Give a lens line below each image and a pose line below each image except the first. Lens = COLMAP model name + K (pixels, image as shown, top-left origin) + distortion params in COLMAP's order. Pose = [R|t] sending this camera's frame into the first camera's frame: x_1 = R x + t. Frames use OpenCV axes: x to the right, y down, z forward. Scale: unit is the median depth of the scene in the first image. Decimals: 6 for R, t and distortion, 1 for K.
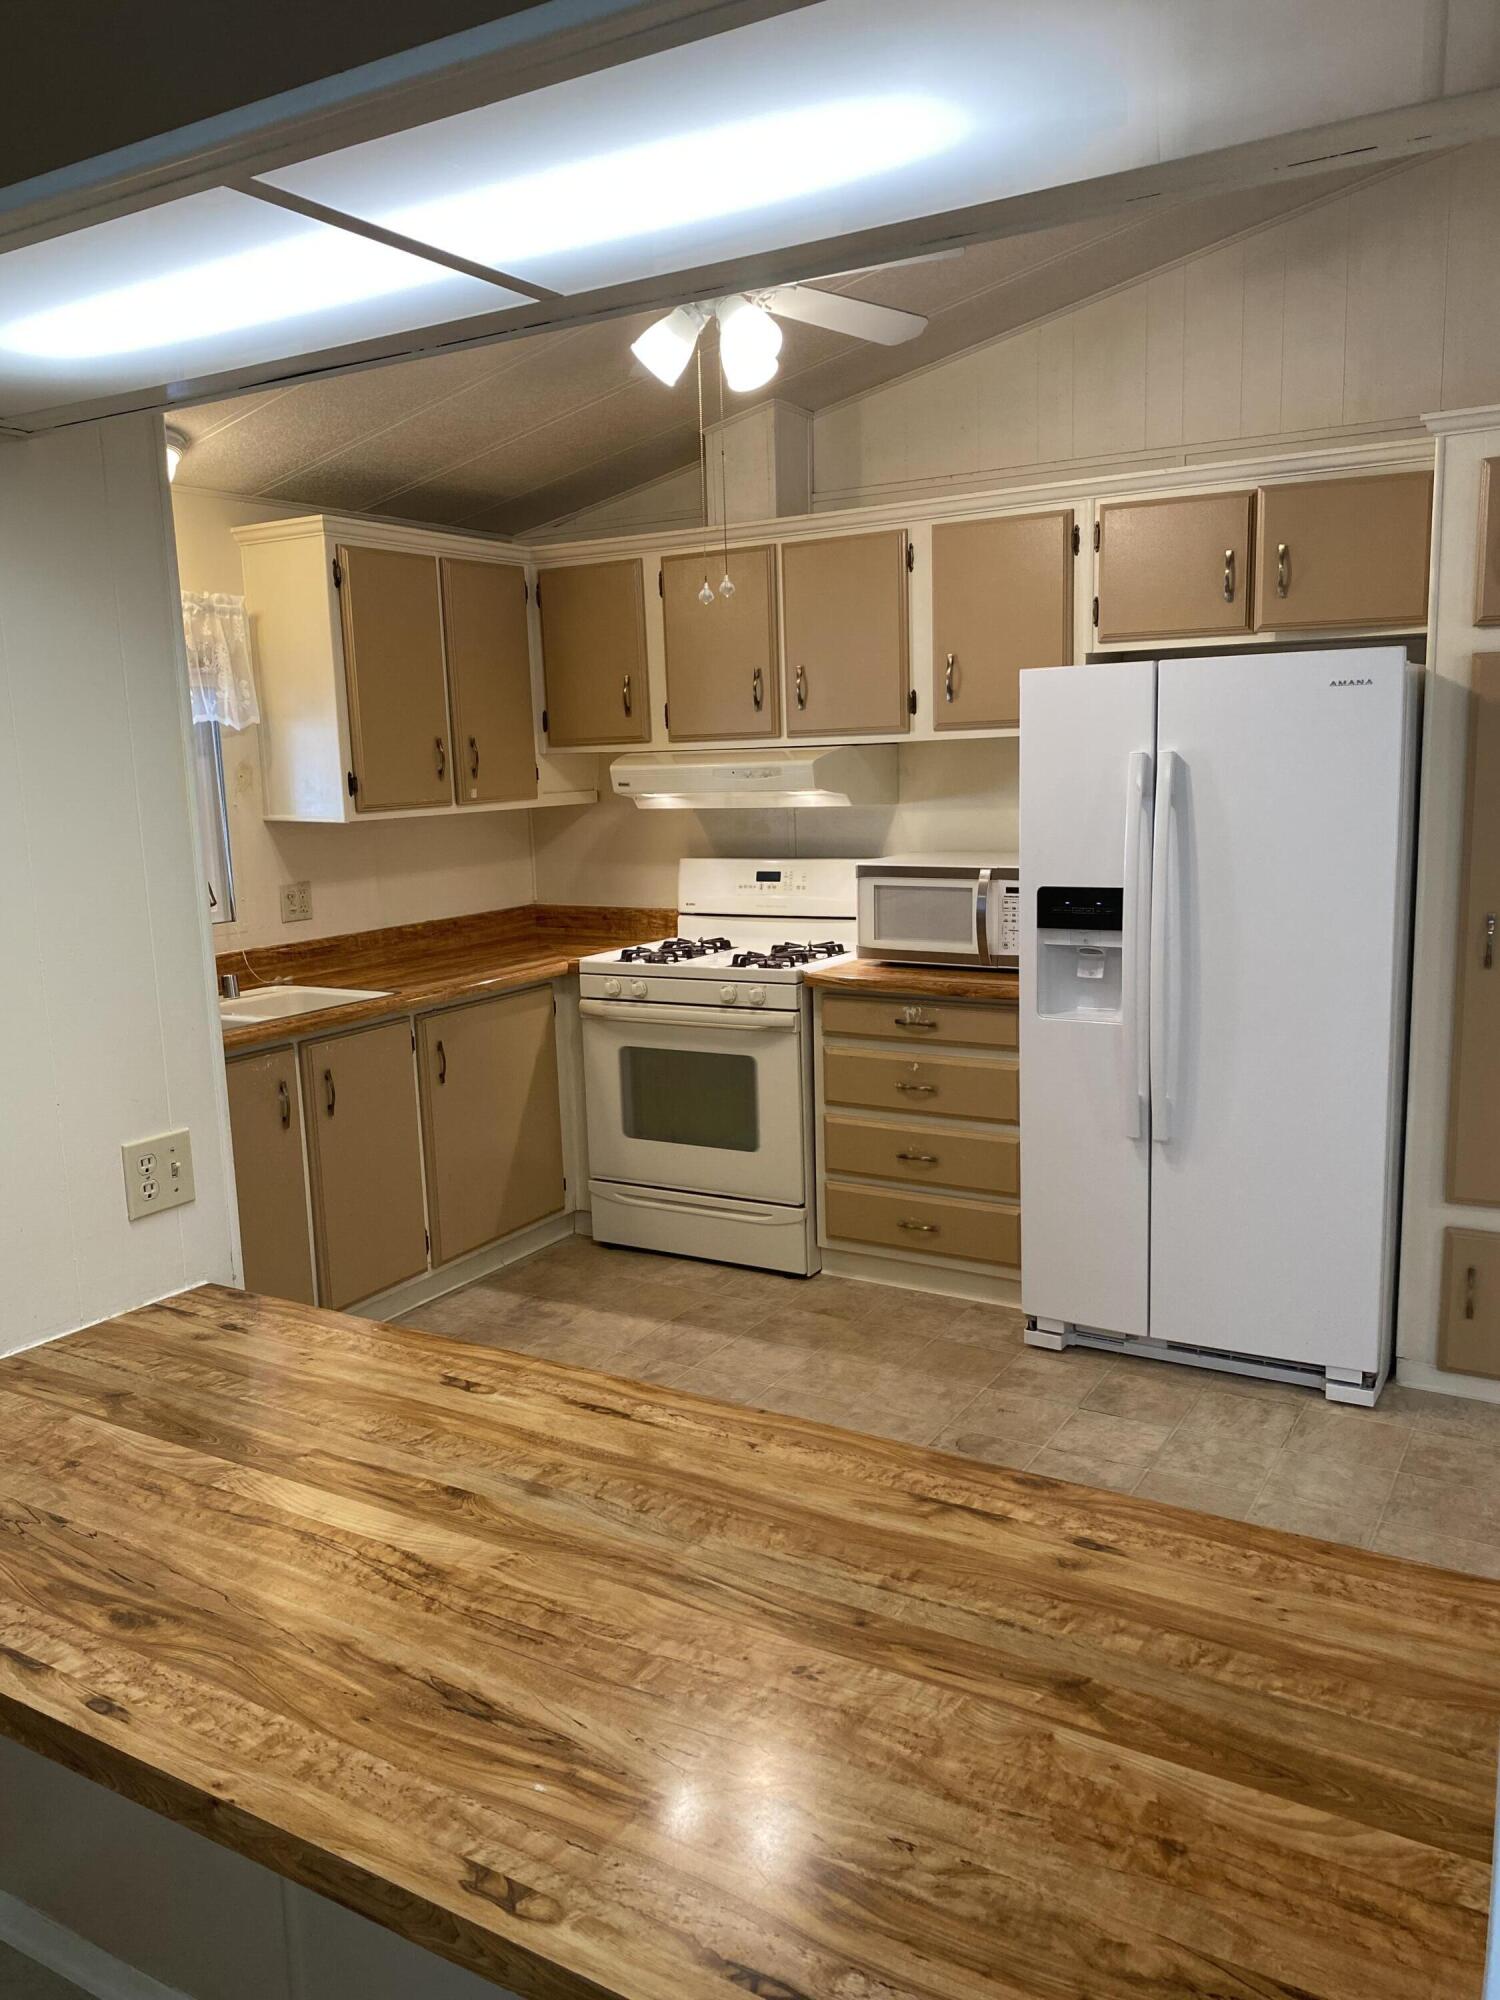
lens RADIAL K [[1531.4, 0, 747.8], [0, 1531.4, 1006.1], [0, 0, 1]] dist [0.055232, -0.055426]
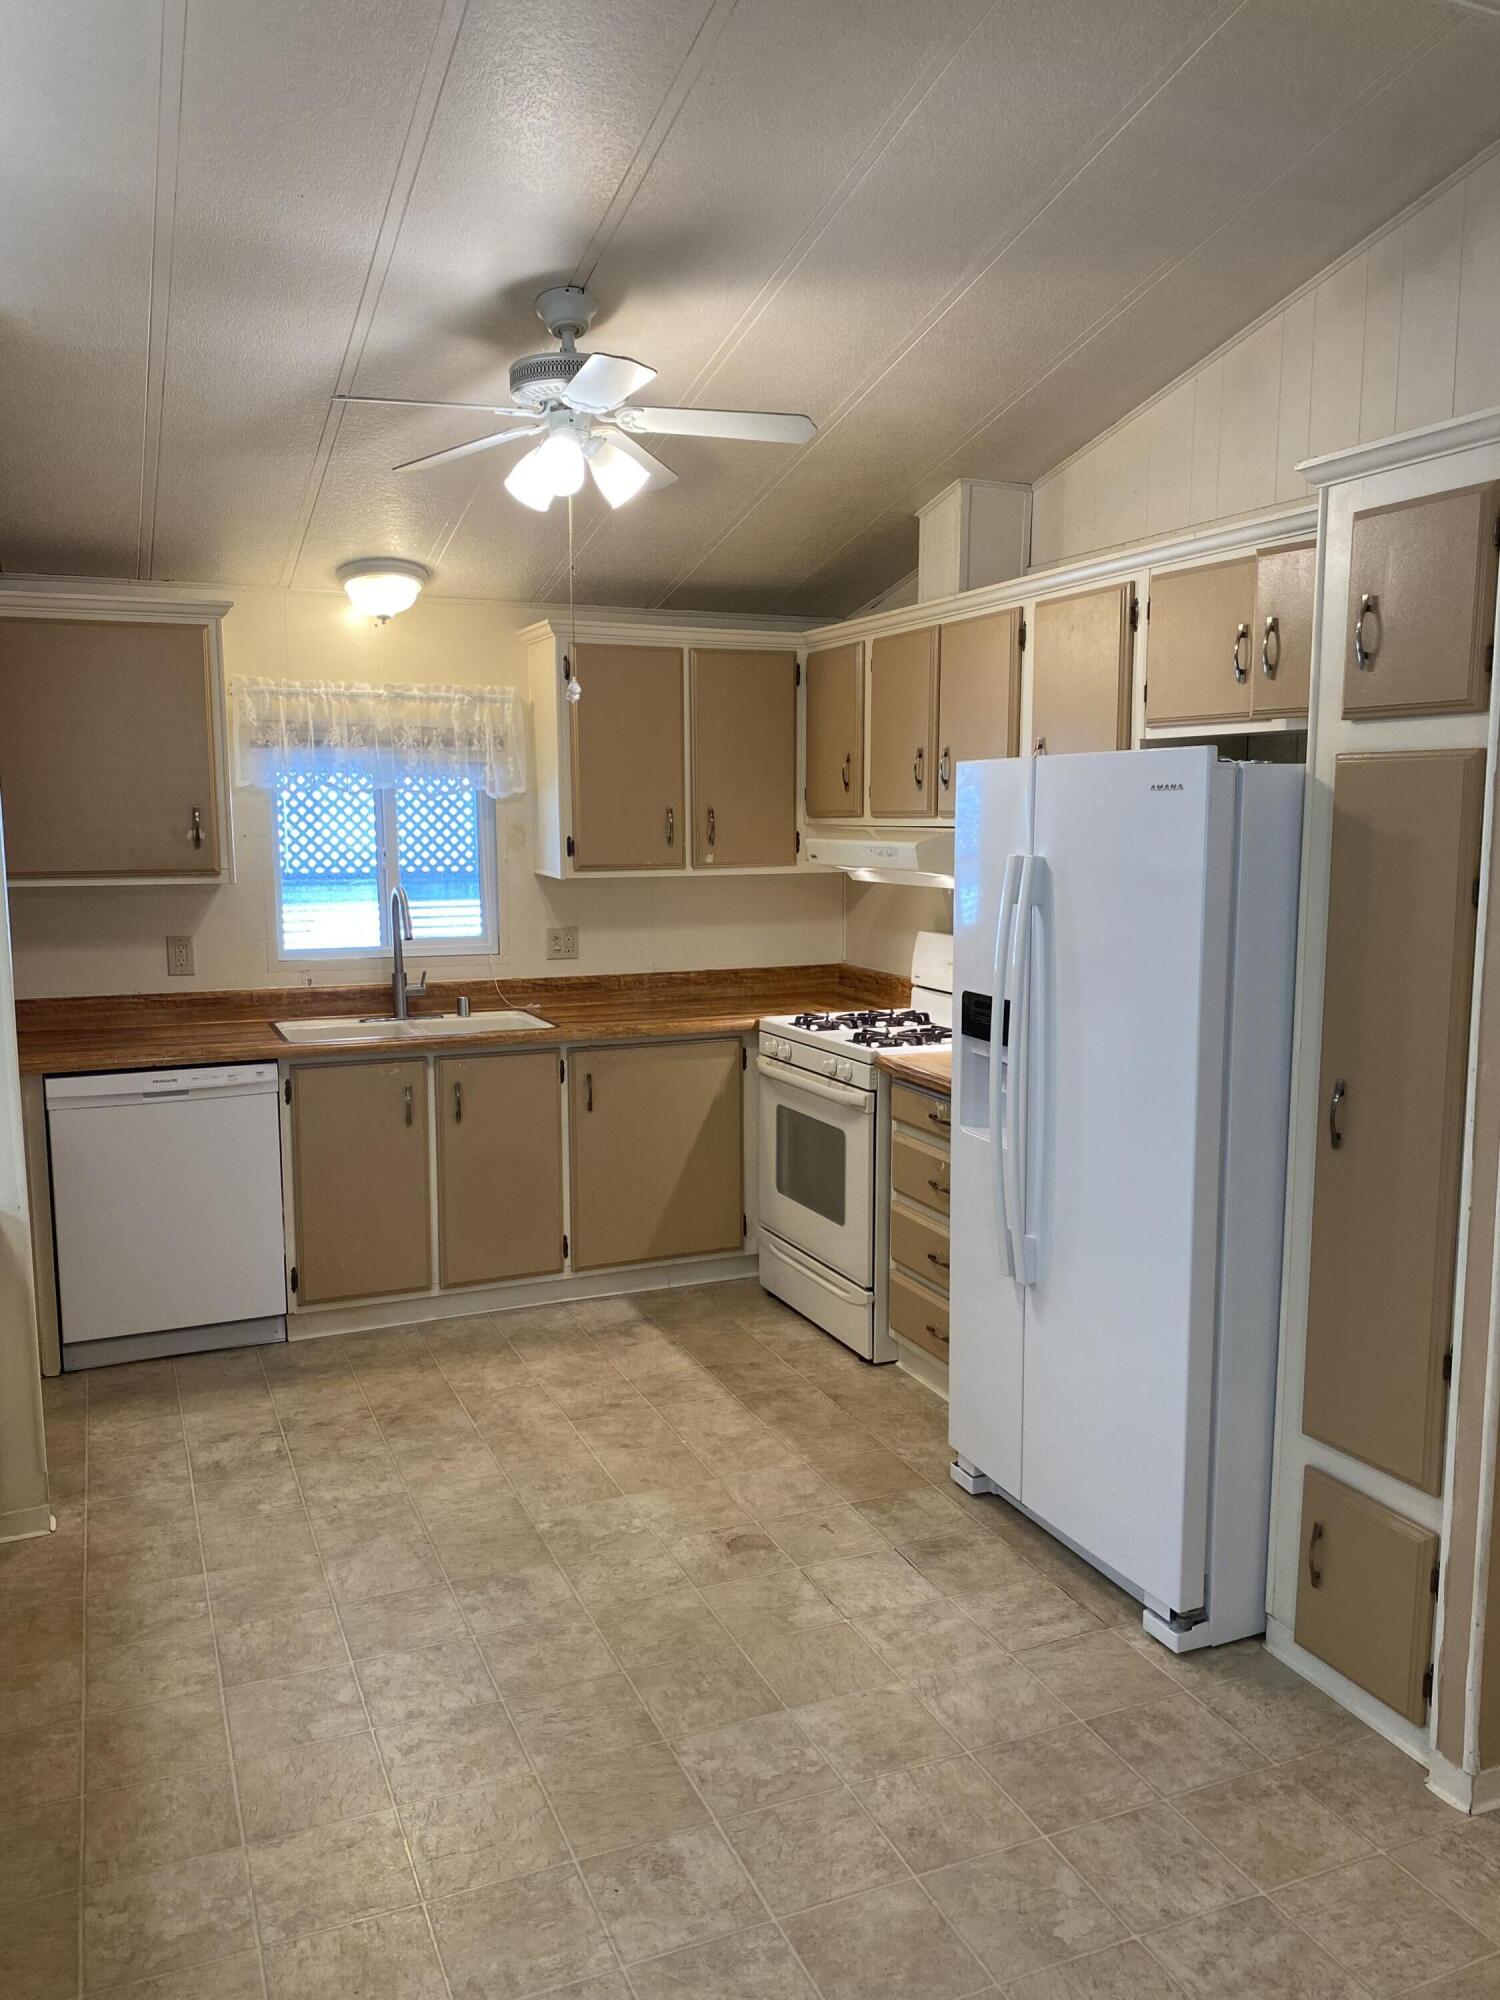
lens RADIAL K [[1531.4, 0, 736.7], [0, 1531.4, 999.0], [0, 0, 1]] dist [0.055232, -0.055426]
pose [[0.806302, 0.103695, -0.582344, 0.537294], [-0.122384, 0.992456, 0.007270, -0.053360], [0.578705, 0.065408, 0.812910, 0.137009]]
